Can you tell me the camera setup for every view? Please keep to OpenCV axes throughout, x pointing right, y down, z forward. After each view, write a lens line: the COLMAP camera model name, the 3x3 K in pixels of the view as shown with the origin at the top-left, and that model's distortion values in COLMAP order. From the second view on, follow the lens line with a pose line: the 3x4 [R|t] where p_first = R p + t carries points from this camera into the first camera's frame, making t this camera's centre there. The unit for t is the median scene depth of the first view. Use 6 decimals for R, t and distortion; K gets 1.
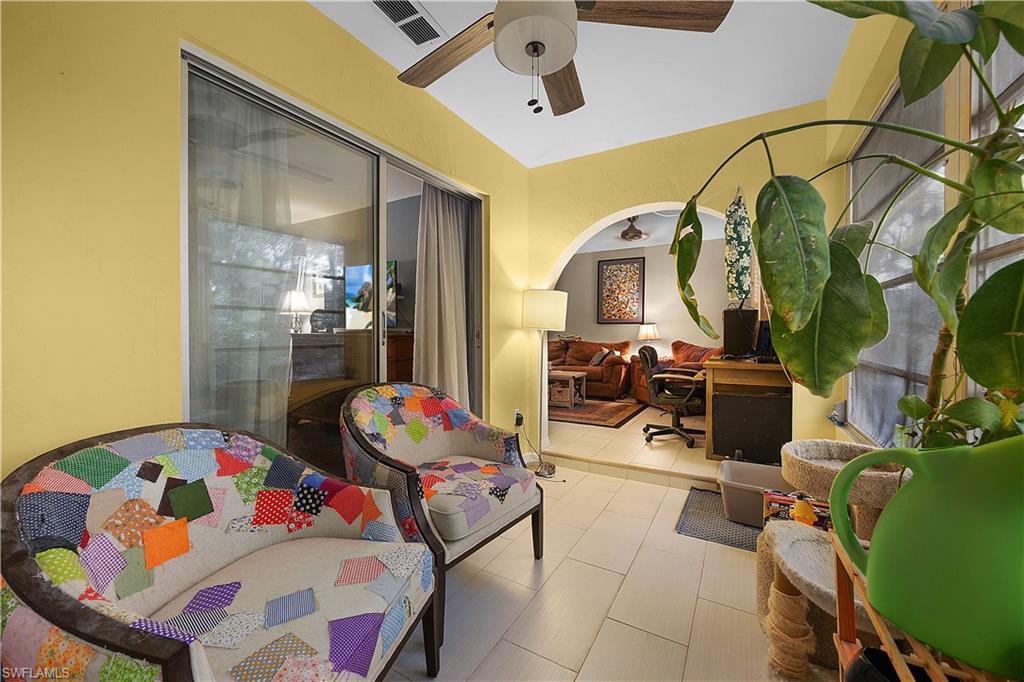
lens RADIAL K [[394.9, 0, 515.5], [0, 394.9, 335.1], [0, 0, 1]] dist [-0.000804, 0.000062]
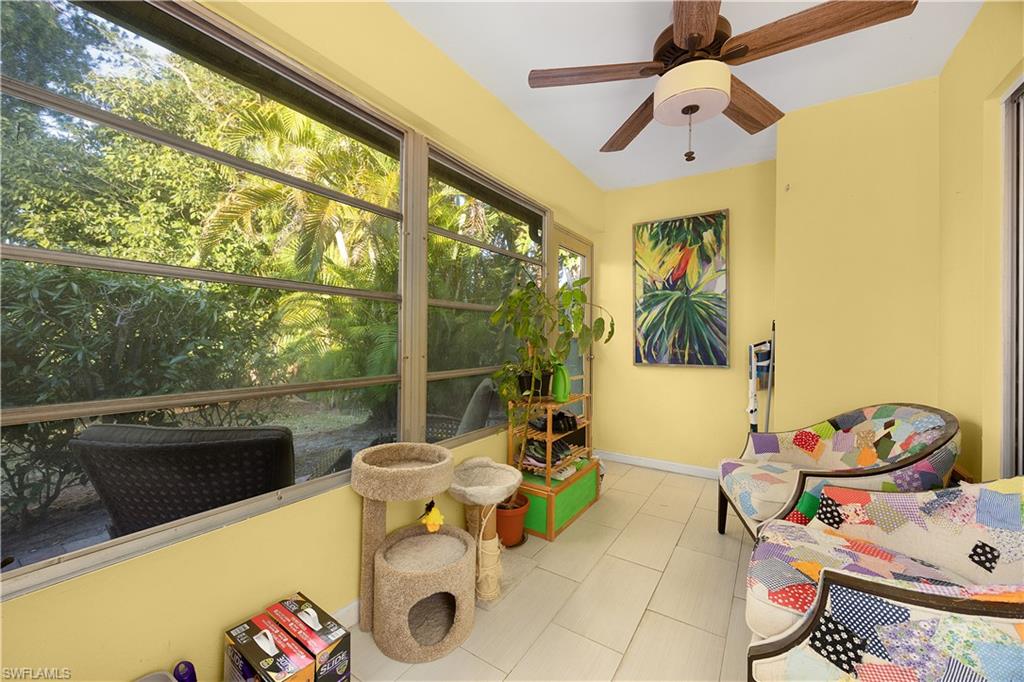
lens RADIAL K [[394.9, 0, 515.5], [0, 394.9, 335.1], [0, 0, 1]] dist [-0.000804, 0.000062]
pose [[-0.998439, -0.010173, 0.054914, 0.556082], [-0.010296, 0.999945, -0.001962, -0.023954], [-0.054891, -0.002524, -0.998489, 2.486352]]
